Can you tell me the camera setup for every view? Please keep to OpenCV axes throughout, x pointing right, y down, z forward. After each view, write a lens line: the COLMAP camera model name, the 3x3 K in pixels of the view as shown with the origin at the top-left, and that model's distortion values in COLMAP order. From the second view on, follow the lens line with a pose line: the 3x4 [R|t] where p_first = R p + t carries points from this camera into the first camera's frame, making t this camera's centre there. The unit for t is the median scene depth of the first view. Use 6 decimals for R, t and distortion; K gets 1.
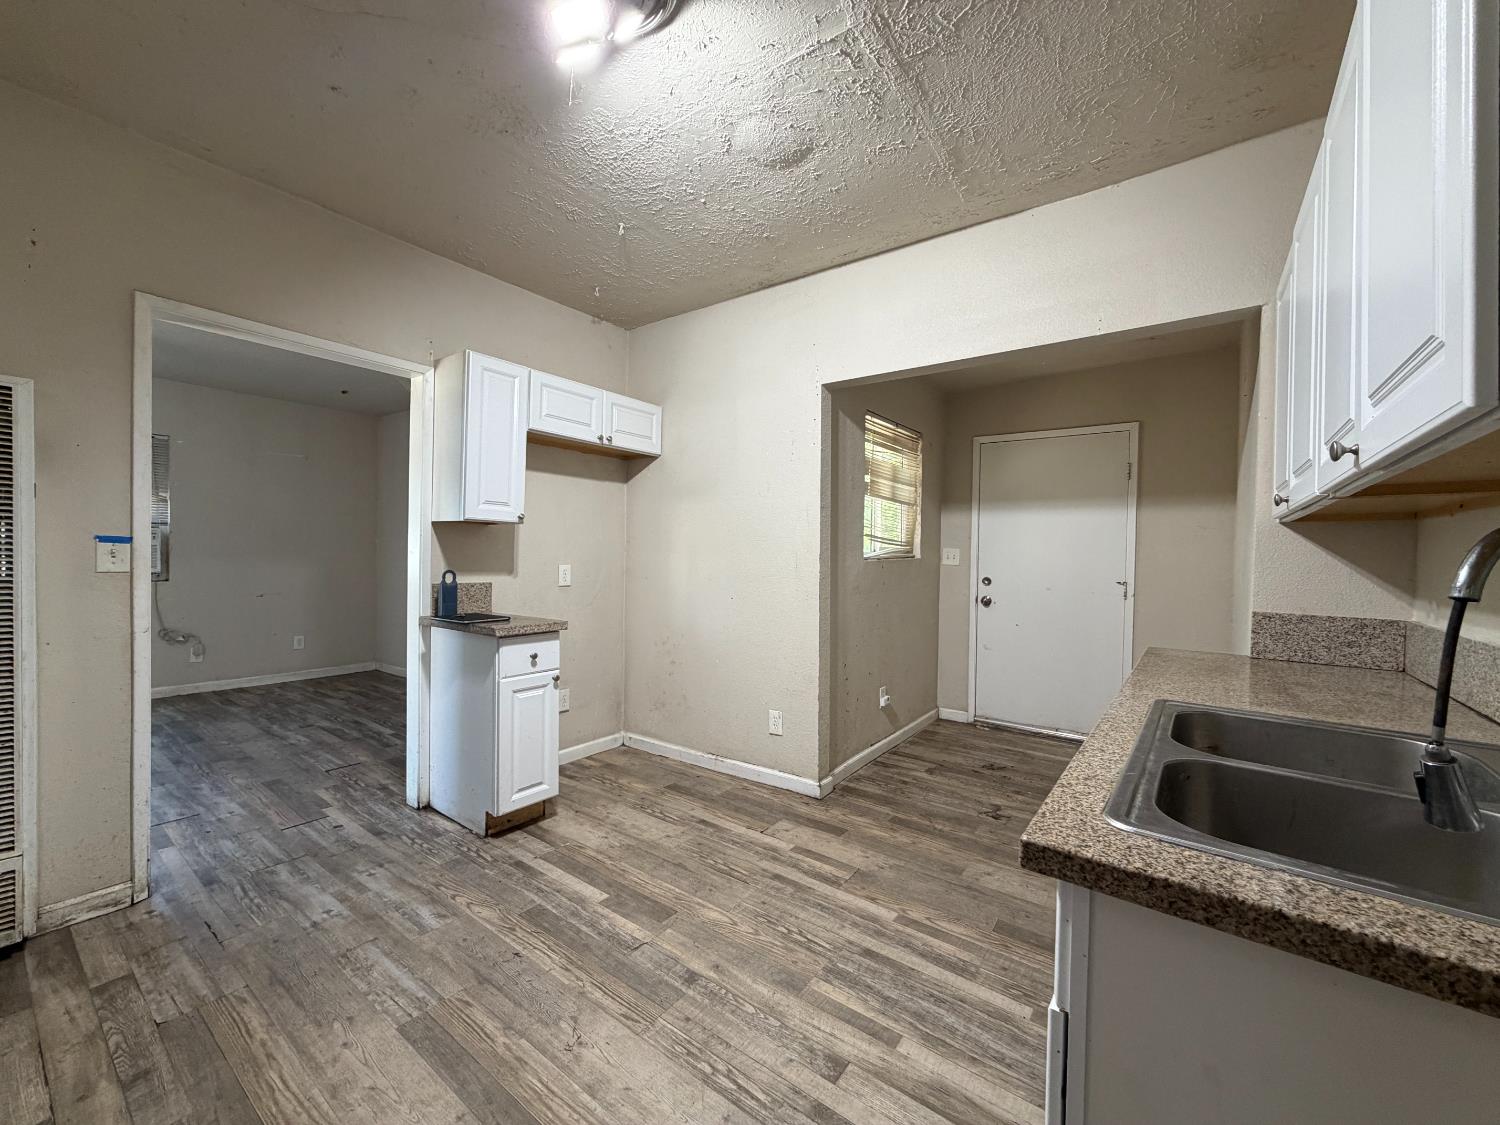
lens RADIAL K [[597.3, 0, 747.5], [0, 597.3, 562.2], [0, 0, 1]] dist [0.000216, -0.000293]
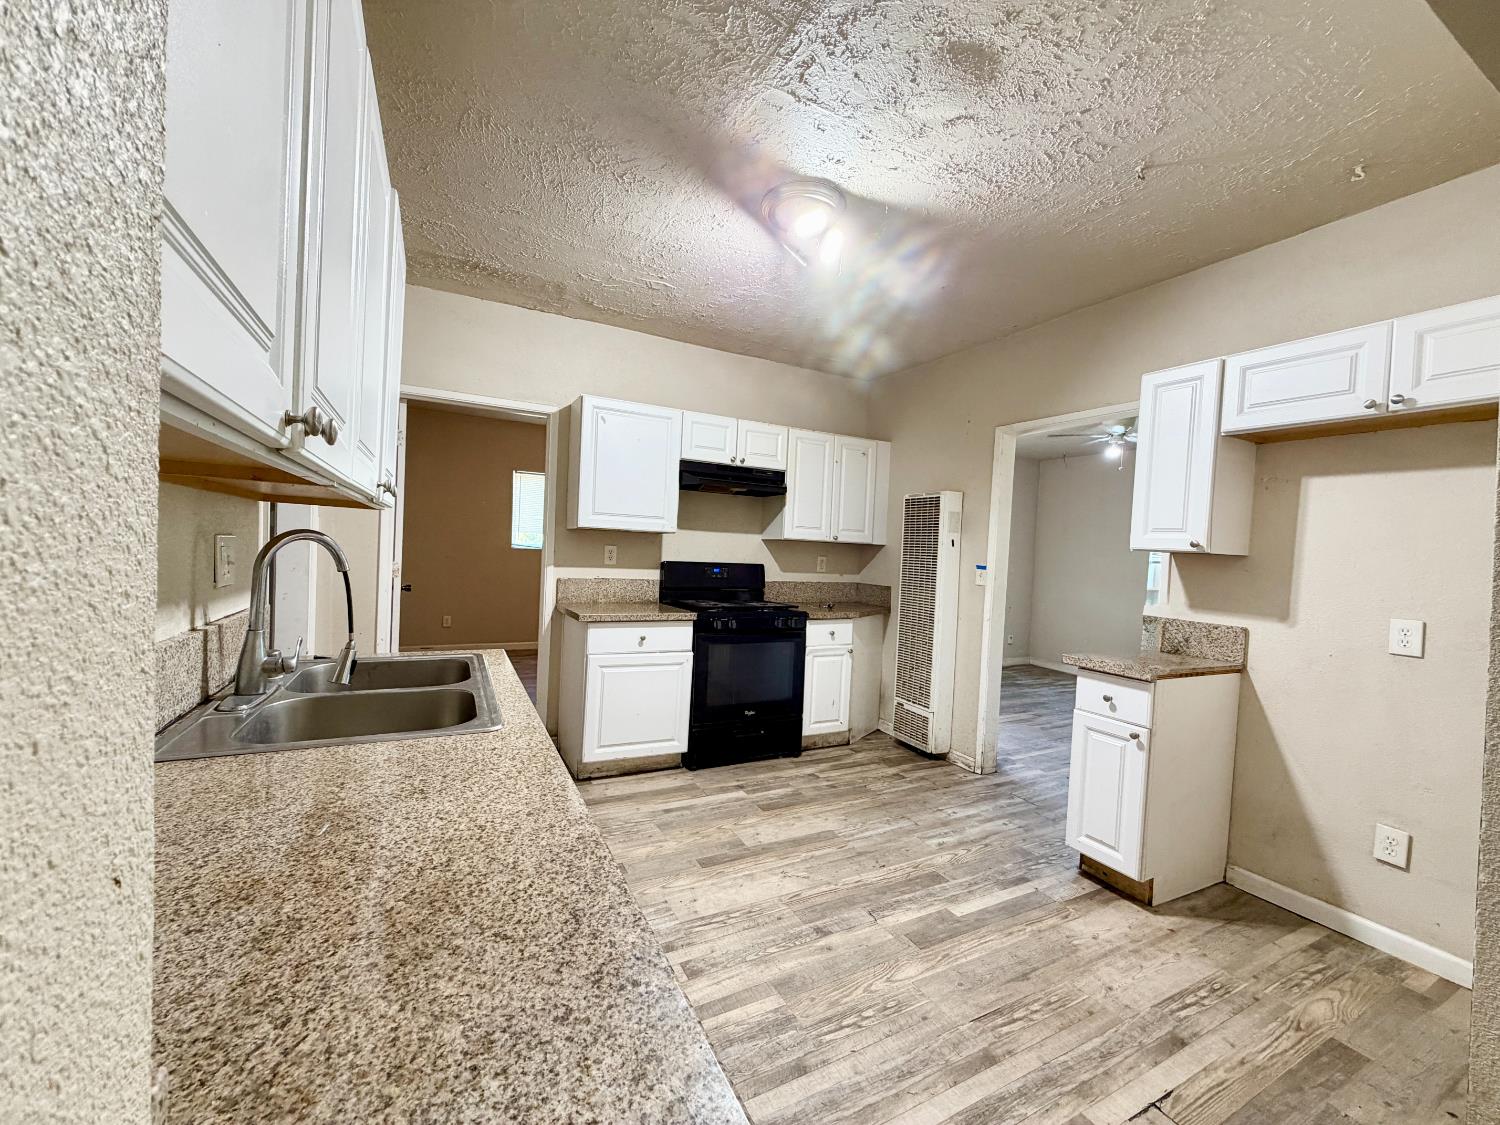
lens RADIAL K [[597.3, 0, 745.3], [0, 597.3, 561.9], [0, 0, 1]] dist [0.000216, -0.000293]
pose [[-0.433962, -0.016135, -0.900786, 0.821278], [-0.065208, 0.997780, 0.013542, -0.029489], [0.898568, 0.064615, -0.434051, 1.046245]]
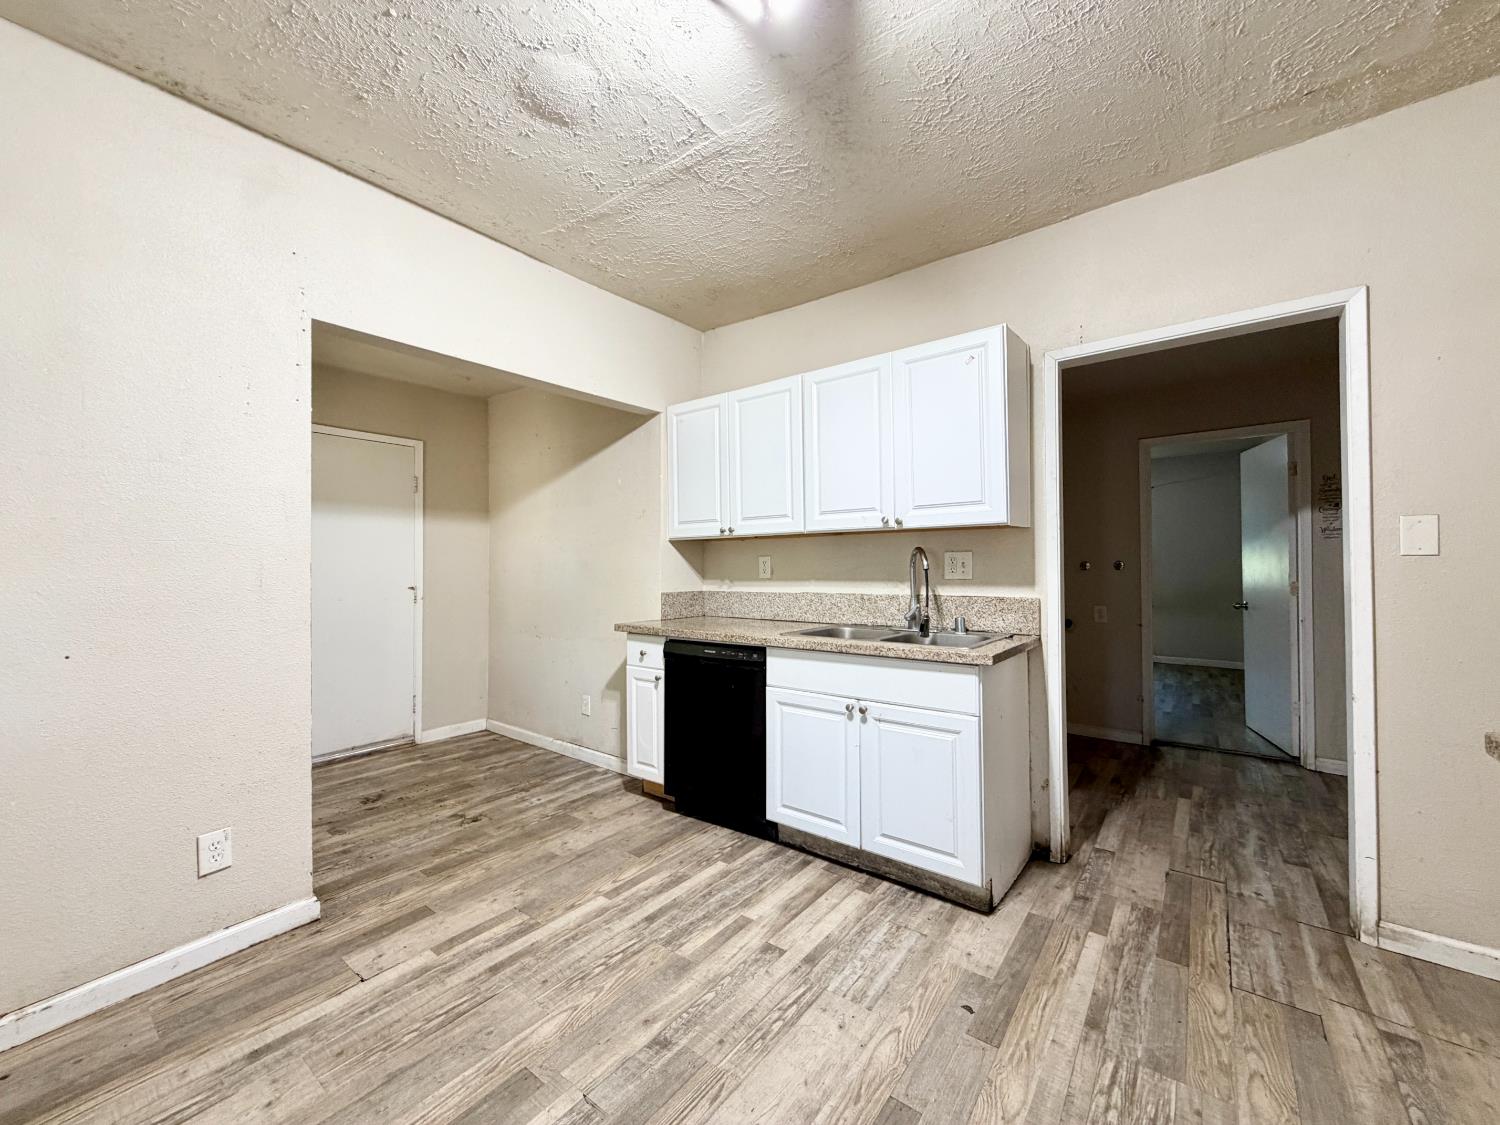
lens RADIAL K [[597.3, 0, 746.5], [0, 597.3, 561.3], [0, 0, 1]] dist [0.000216, -0.000293]
pose [[0.019202, -0.009303, 0.999772, -0.758371], [0.024084, 0.999671, 0.008840, -0.013308], [-0.999526, 0.023909, 0.019419, 0.661094]]
